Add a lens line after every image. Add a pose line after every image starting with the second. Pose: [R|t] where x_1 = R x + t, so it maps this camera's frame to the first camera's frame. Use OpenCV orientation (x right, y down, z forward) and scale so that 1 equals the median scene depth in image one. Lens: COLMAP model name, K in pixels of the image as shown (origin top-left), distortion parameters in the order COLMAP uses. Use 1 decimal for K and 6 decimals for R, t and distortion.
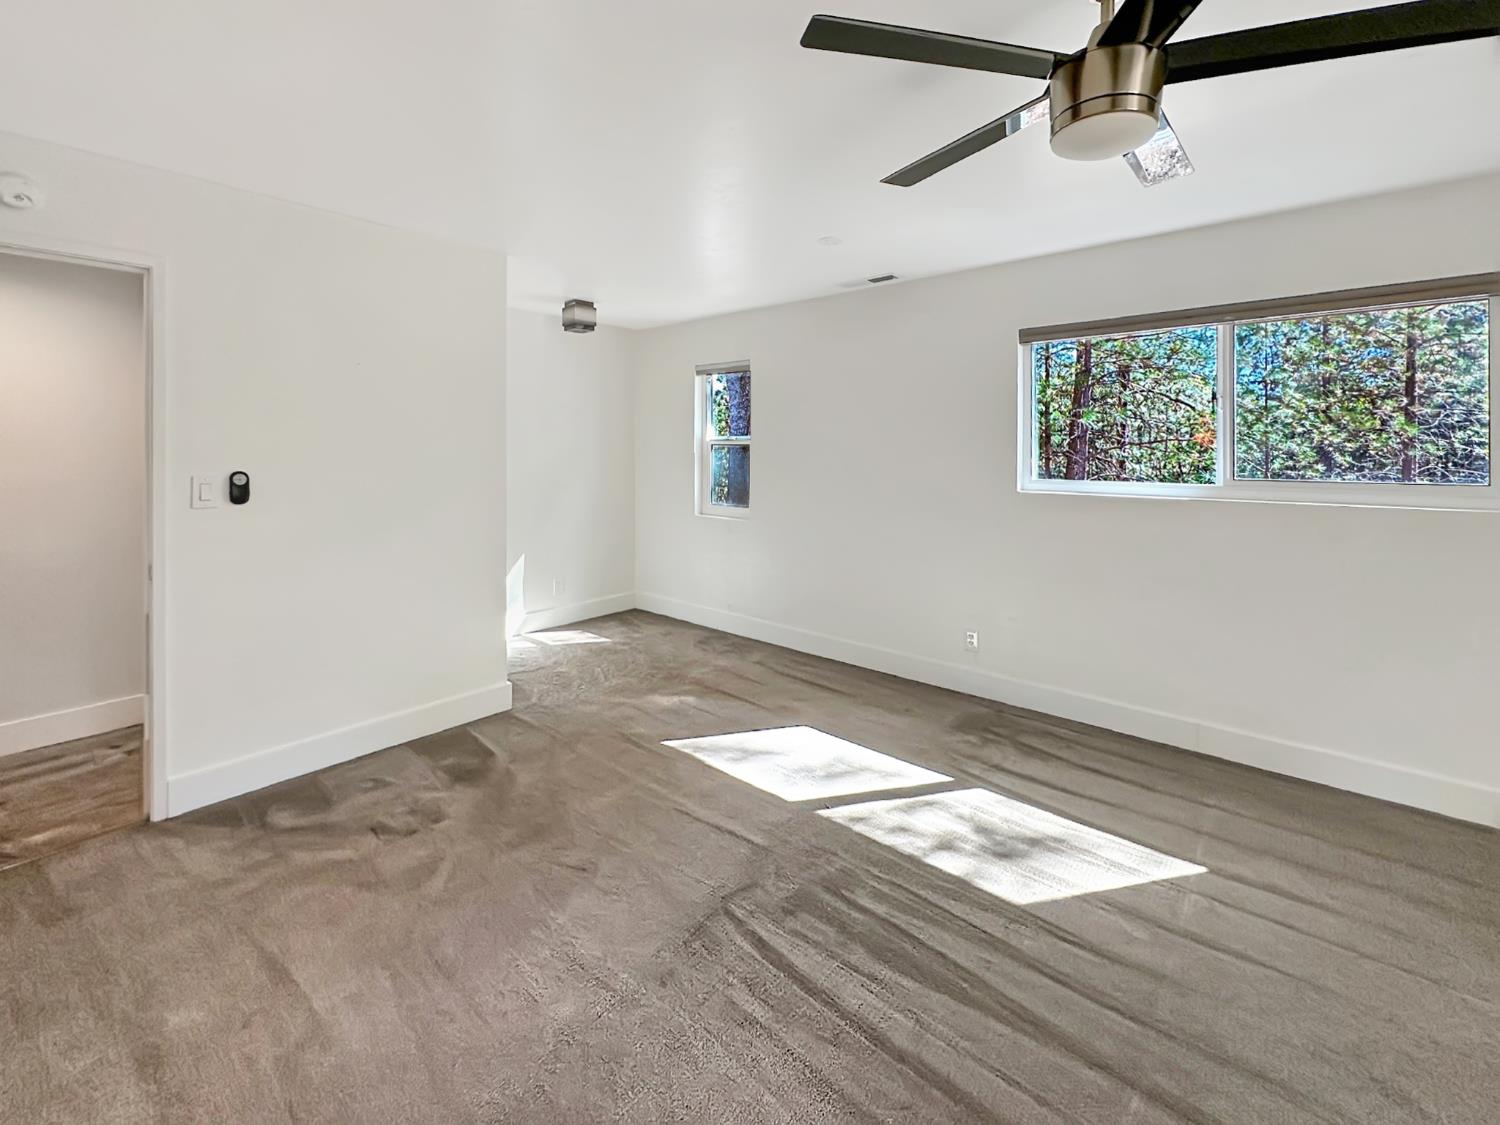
lens RADIAL K [[637.8, 0, 750.0], [0, 637.8, 562.5], [0, 0, 1]] dist [0.001083, 0.000210]
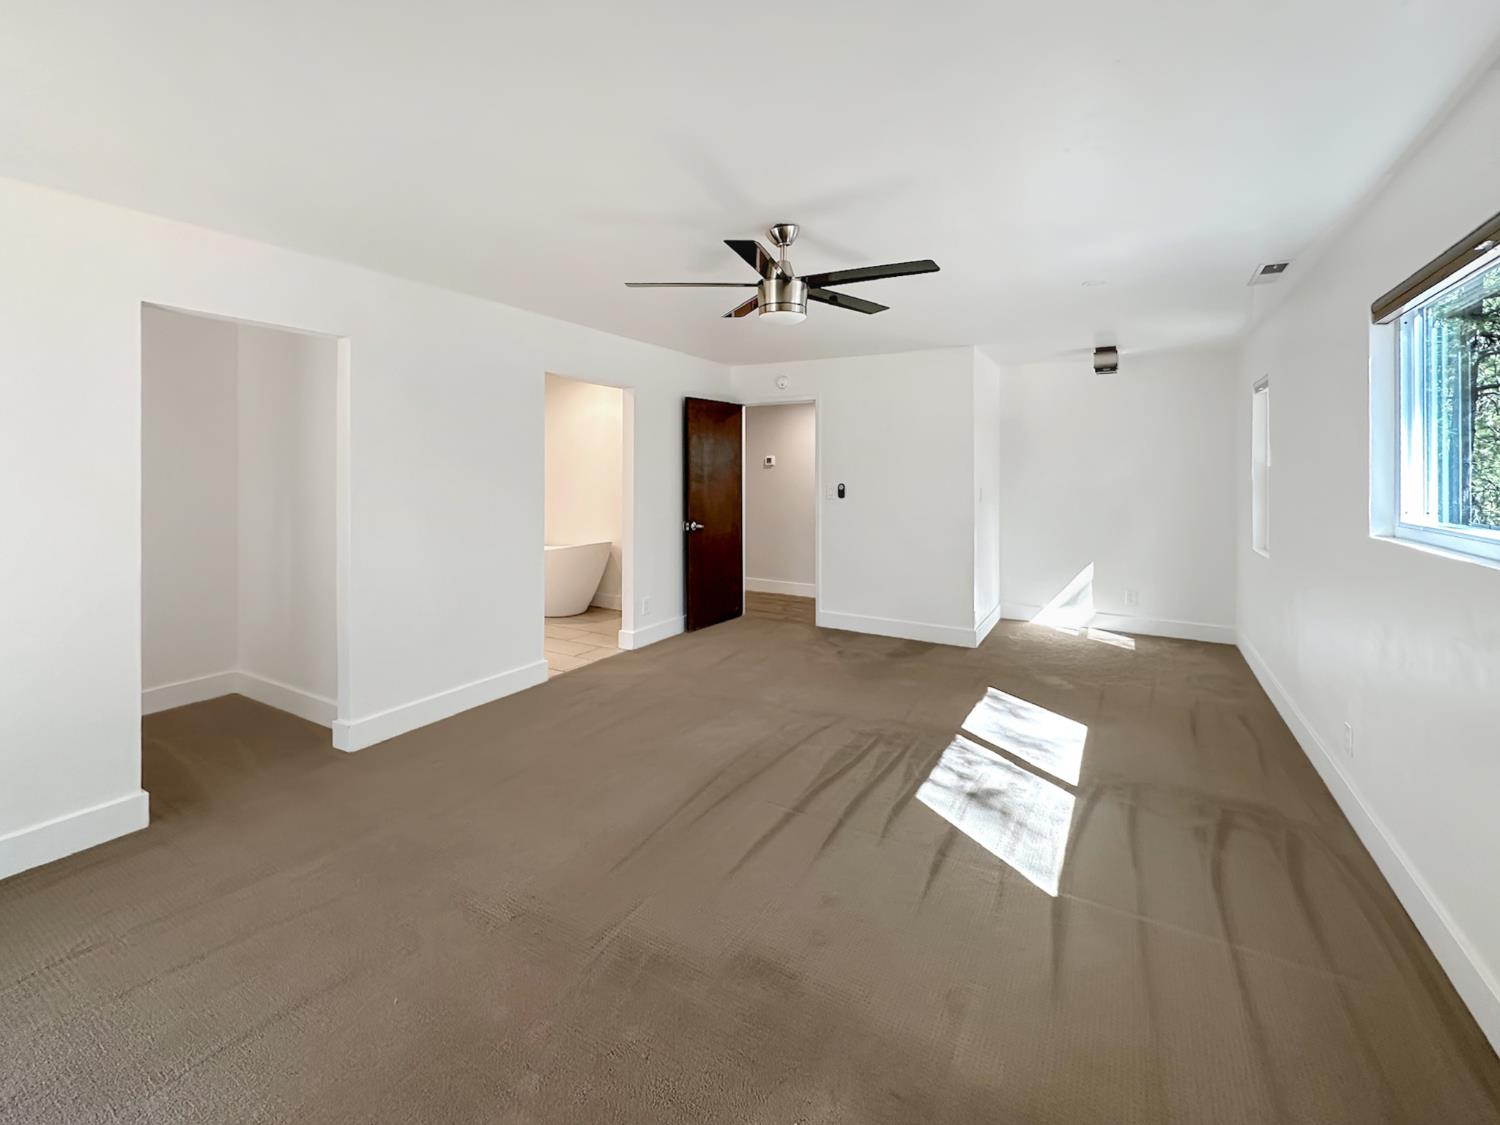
lens RADIAL K [[637.8, 0, 750.0], [0, 637.8, 562.5], [0, 0, 1]] dist [0.001083, 0.000210]
pose [[0.187205, 0.140977, -0.972152, 1.481120], [-0.178933, 0.977986, 0.107366, -0.052644], [0.965887, 0.153850, 0.208309, 0.236886]]
